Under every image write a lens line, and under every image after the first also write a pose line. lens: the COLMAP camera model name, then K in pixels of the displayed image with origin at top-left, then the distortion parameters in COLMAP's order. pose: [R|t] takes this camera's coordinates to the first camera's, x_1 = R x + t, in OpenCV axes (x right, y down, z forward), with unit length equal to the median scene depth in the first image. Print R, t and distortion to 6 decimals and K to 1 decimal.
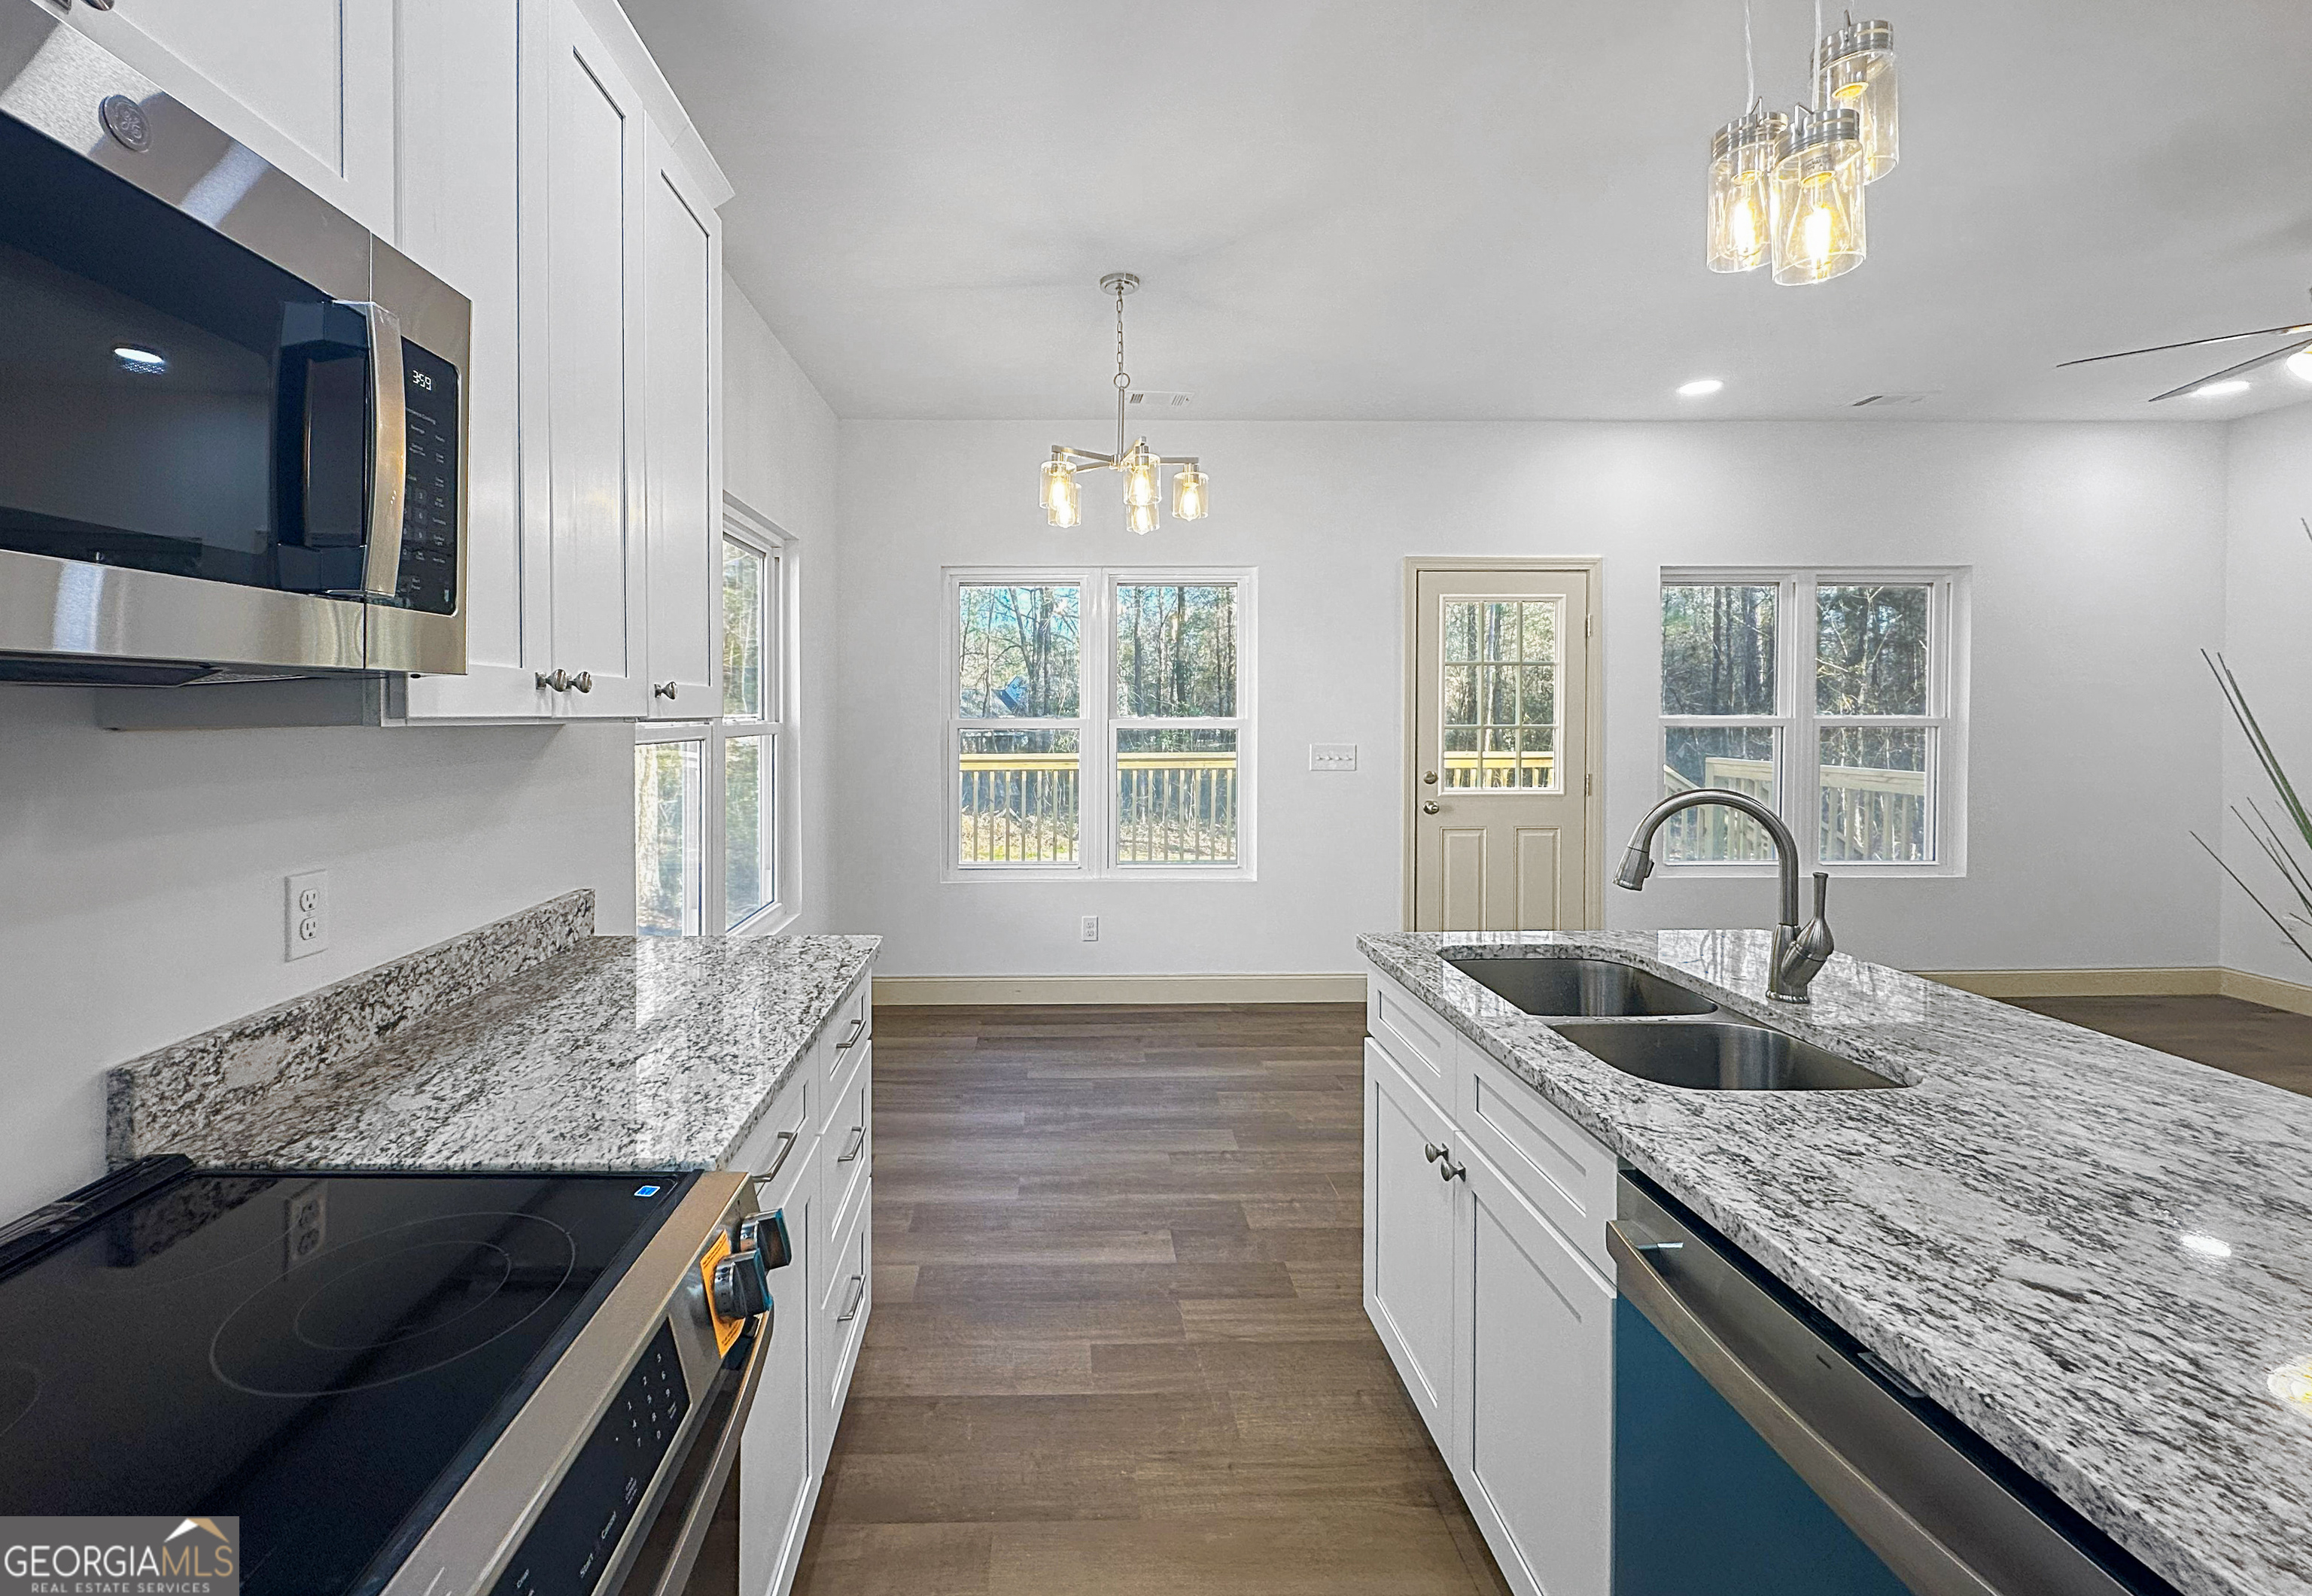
lens RADIAL K [[866.8, 0, 1152.7], [0, 866.8, 719.4], [0, 0, 1]] dist [-0.000383, 0.000072]
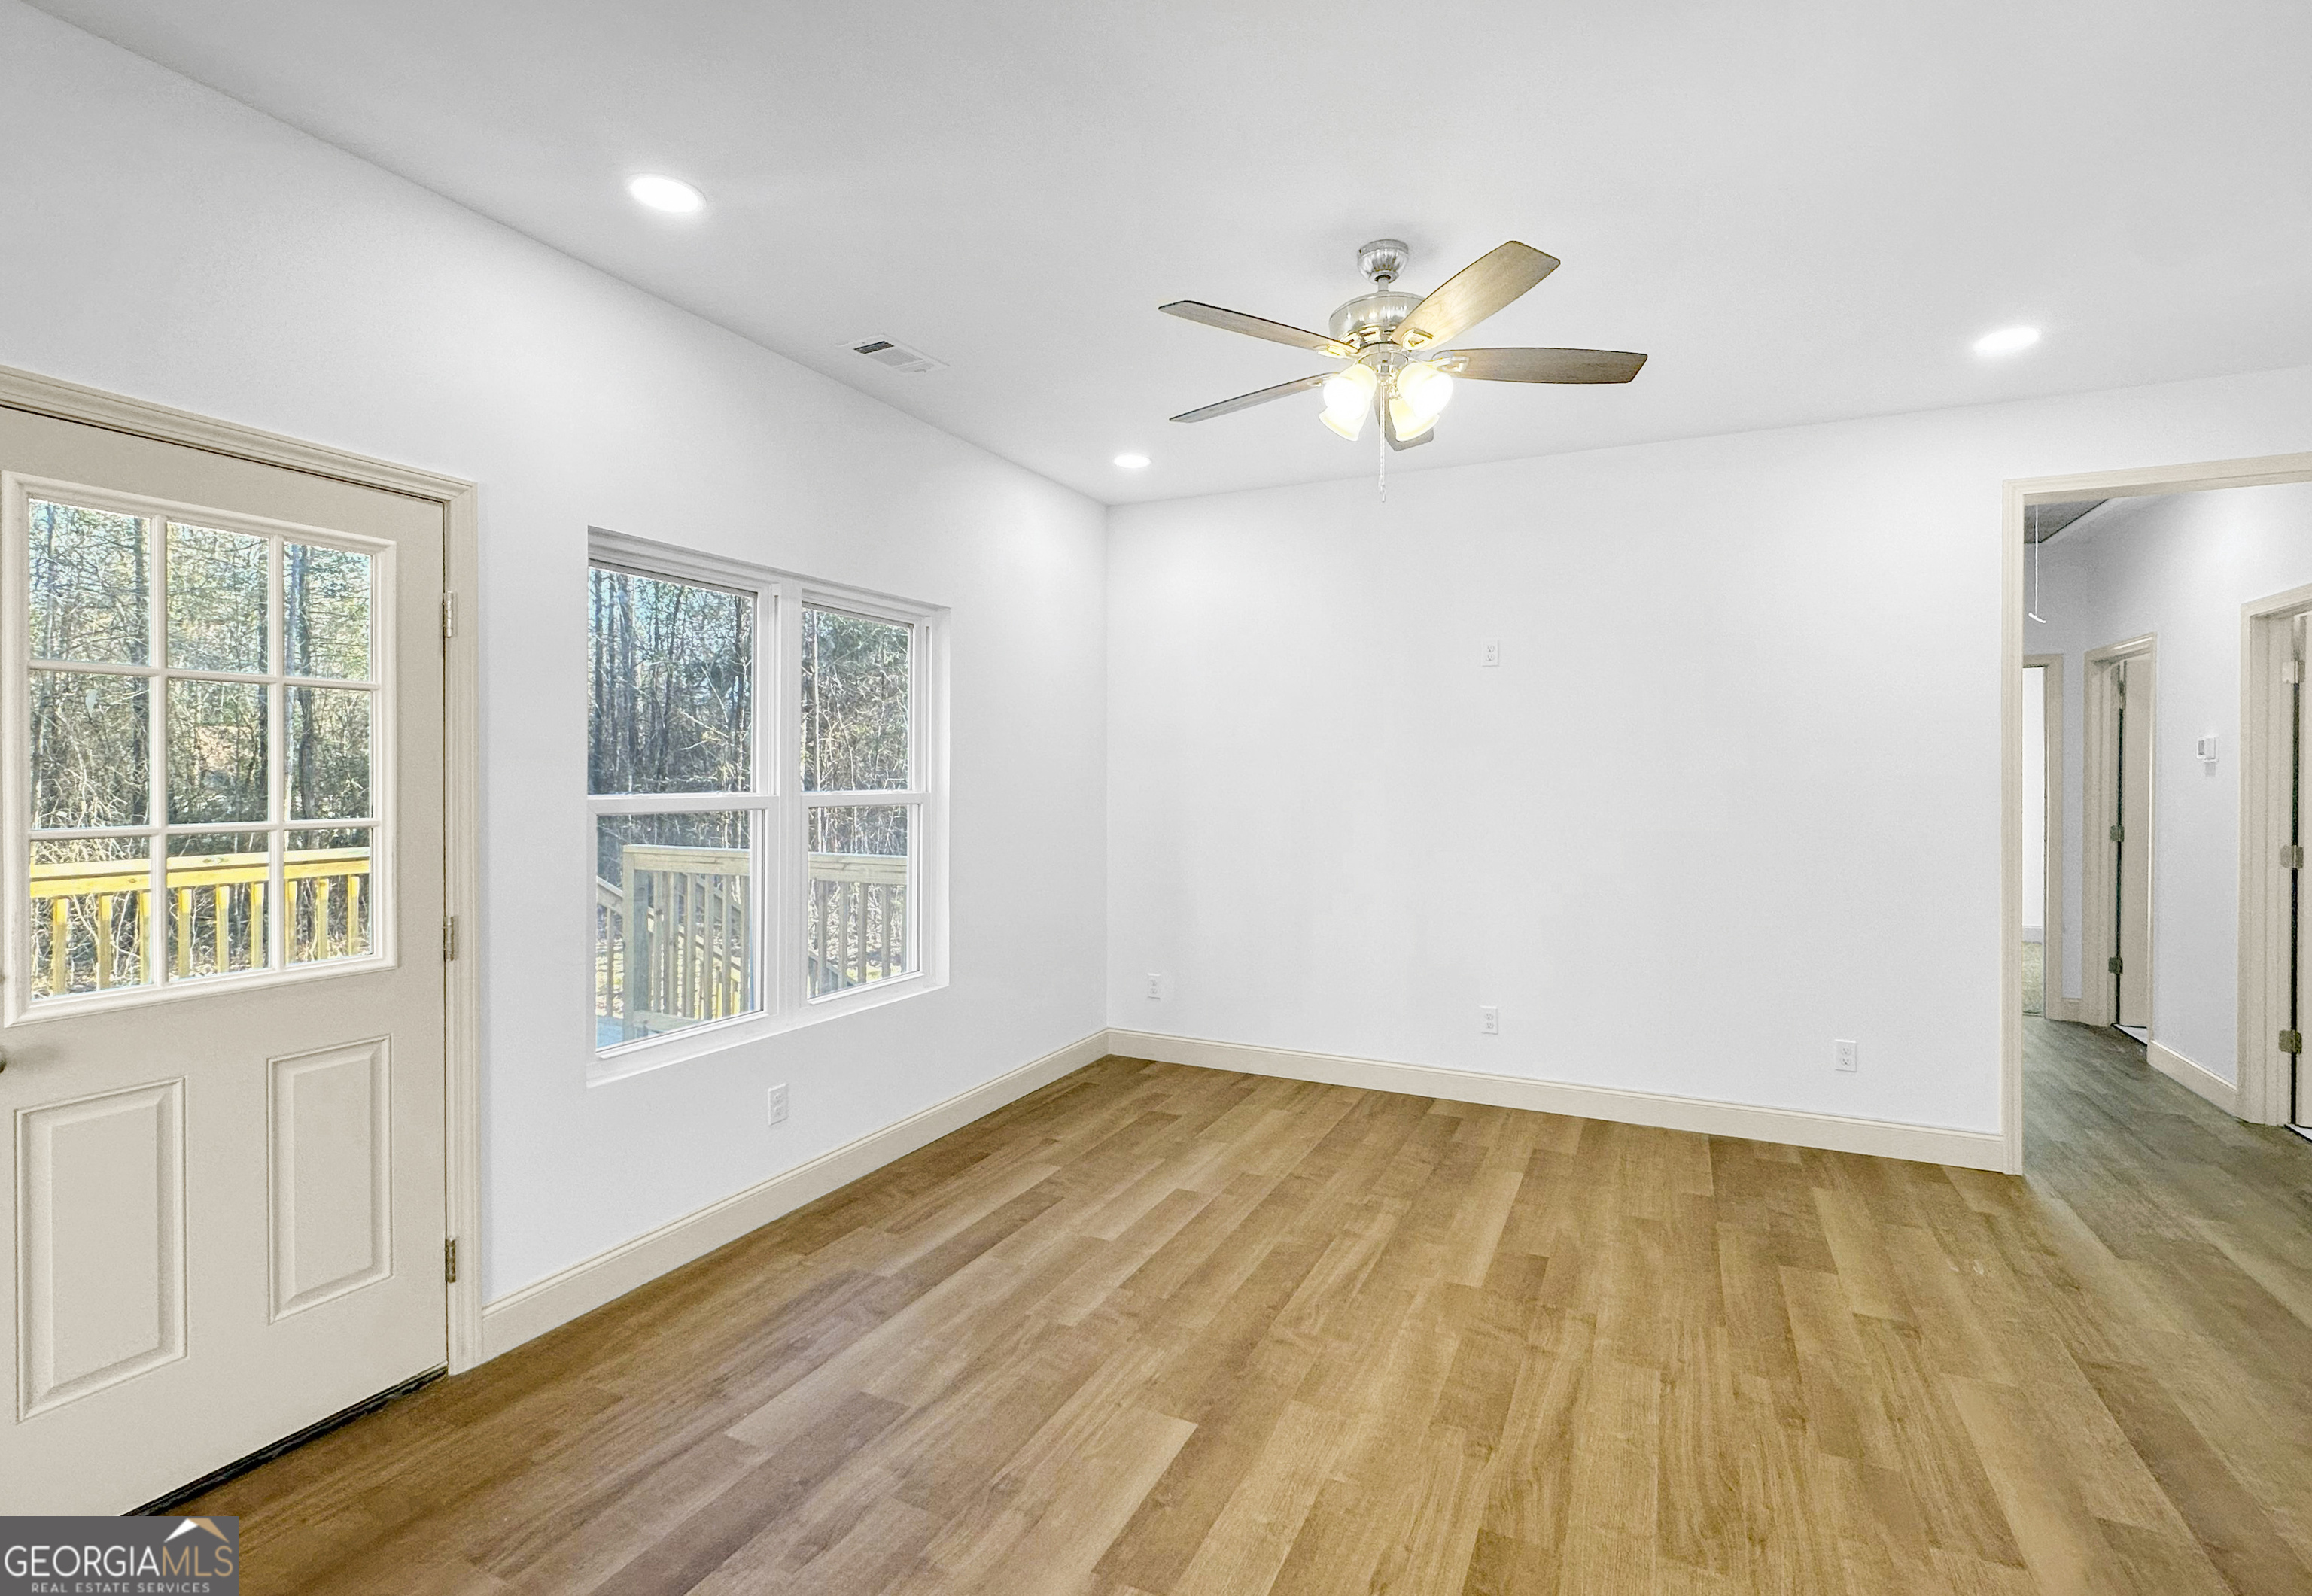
lens RADIAL K [[1017.0, 0, 1166.3], [0, 1017.0, 782.7], [0, 0, 1]] dist [-0.002003, -0.000317]
pose [[0.452636, -0.005250, 0.891680, 0.246760], [0.011141, 0.999938, 0.000233, -0.012824], [-0.891626, 0.009829, 0.452666, 0.537481]]
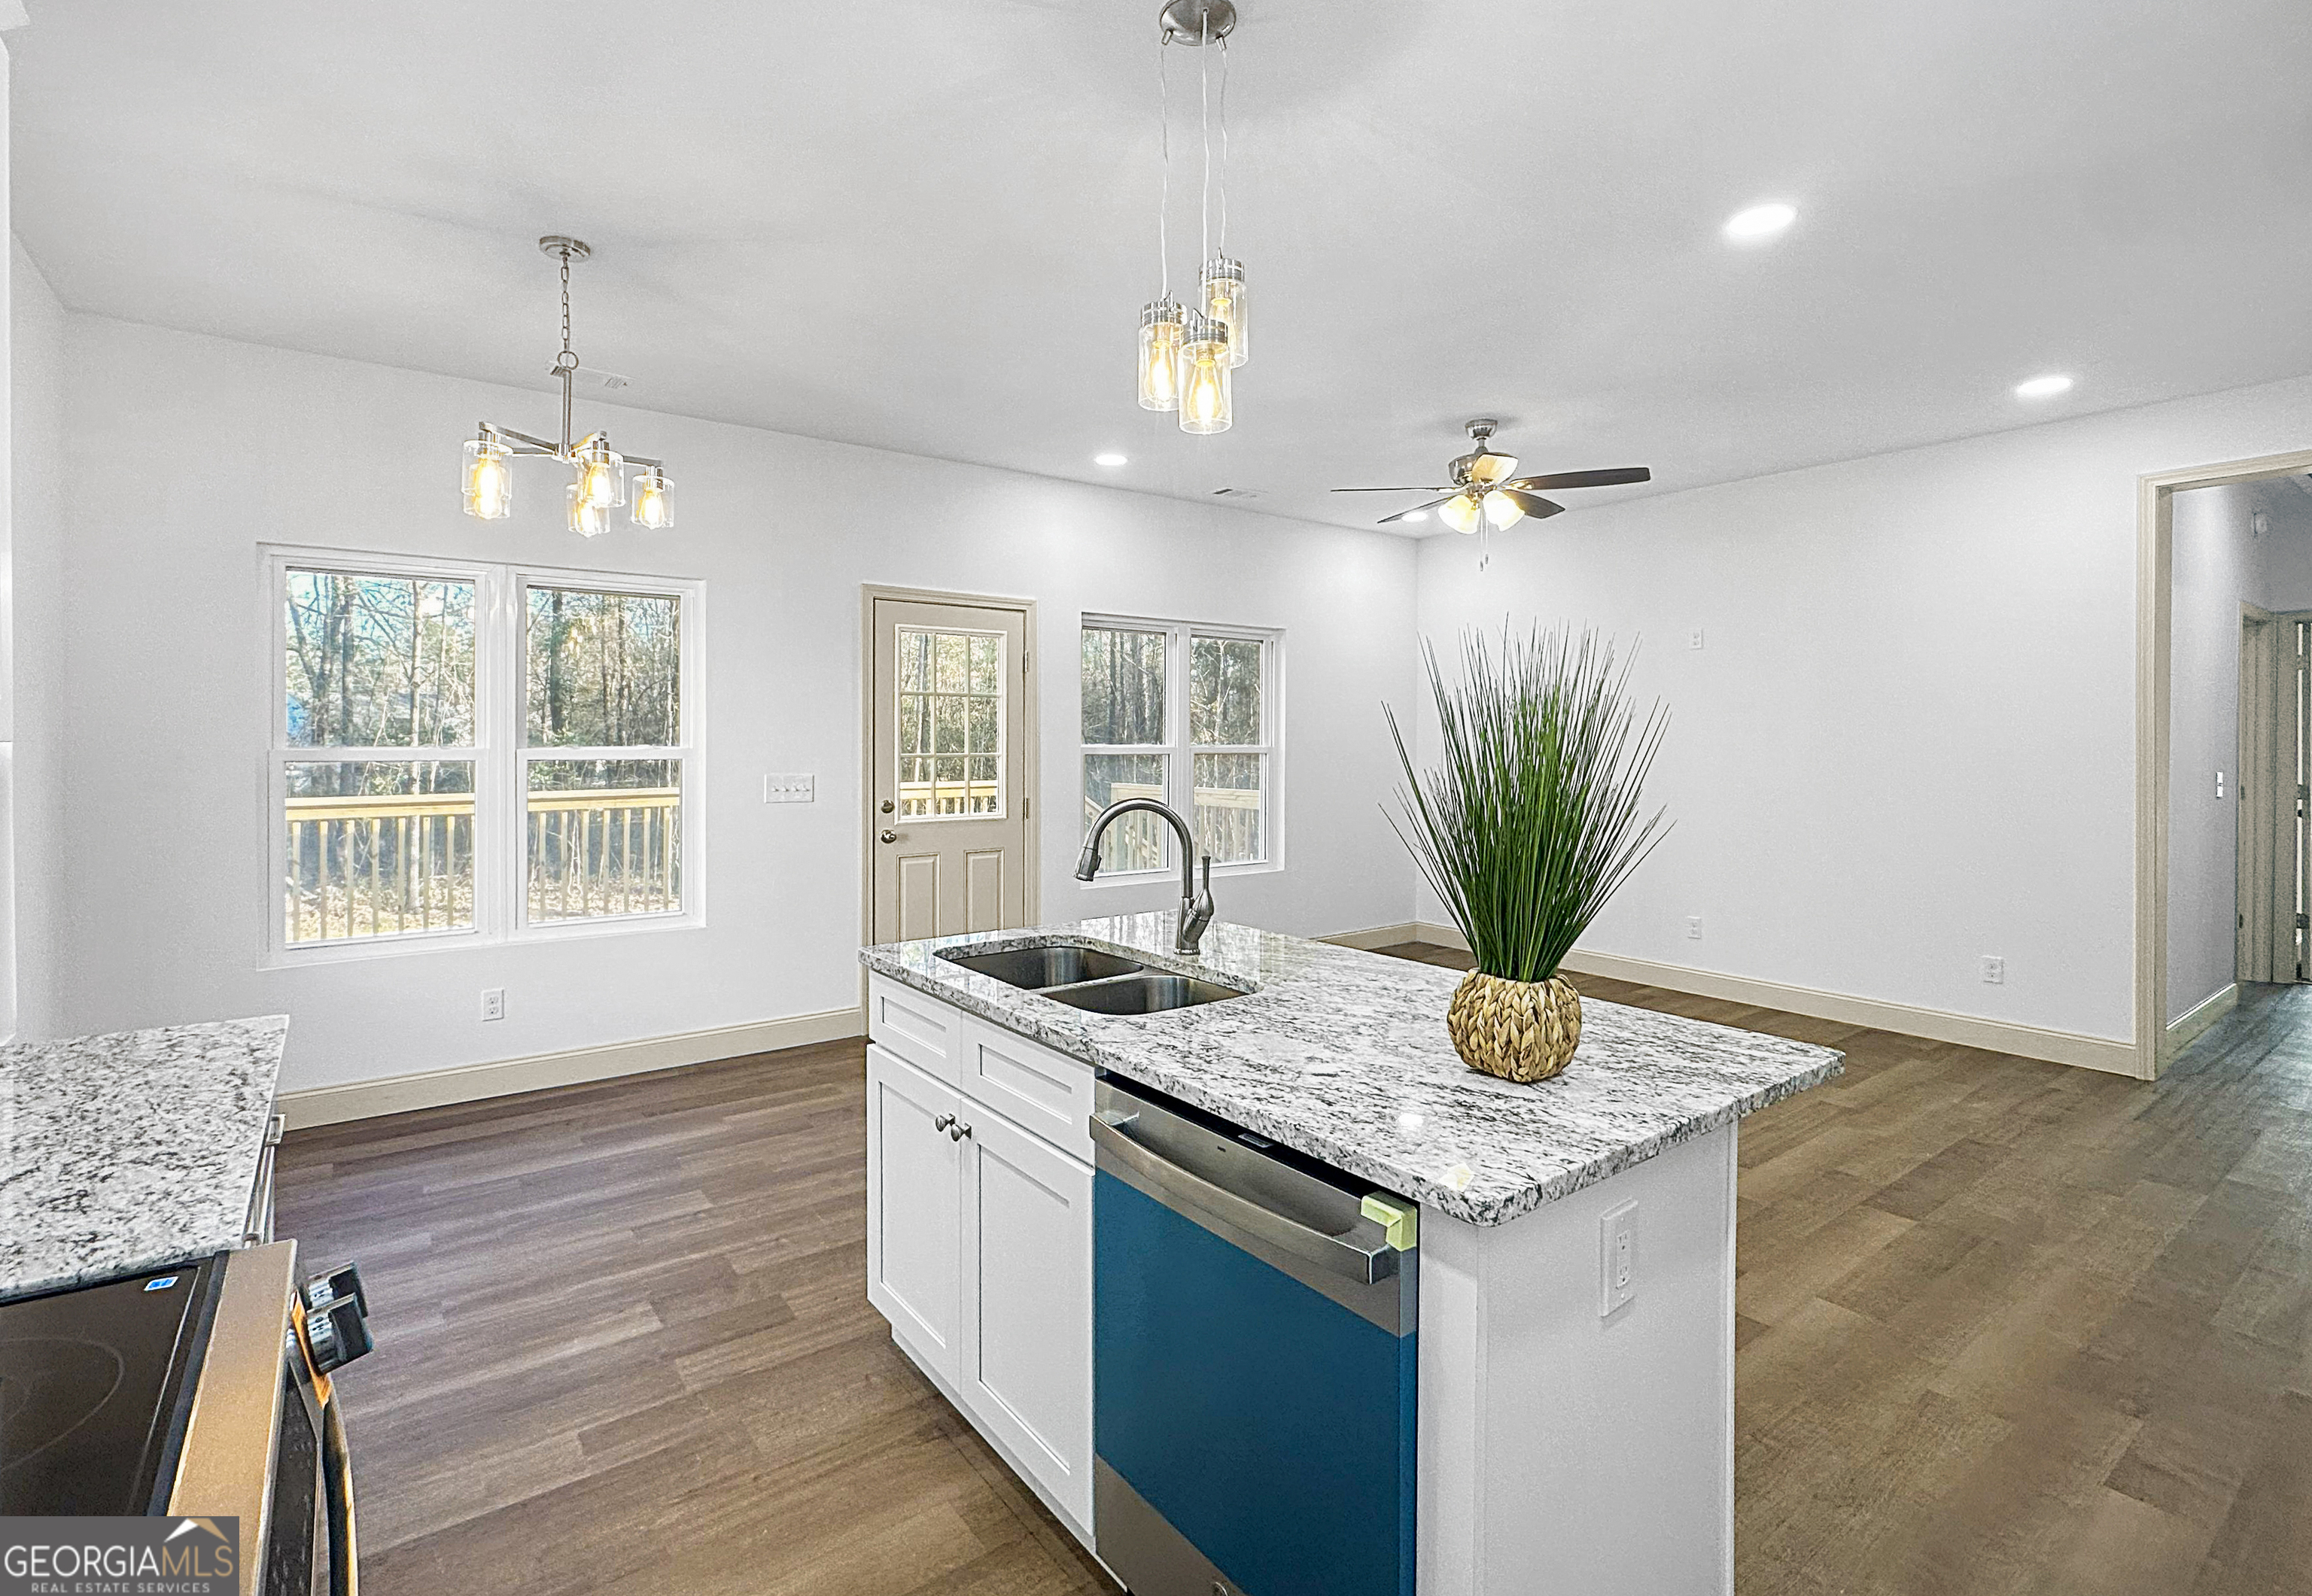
lens RADIAL K [[1003.8, 0, 1115.4], [0, 1003.8, 748.4], [0, 0, 1]] dist [0.000225, -0.000114]
pose [[0.831535, -0.002633, 0.555467, -0.144805], [0.005967, 0.999973, -0.004193, 0.008676], [-0.555441, 0.006801, 0.831528, -0.151310]]
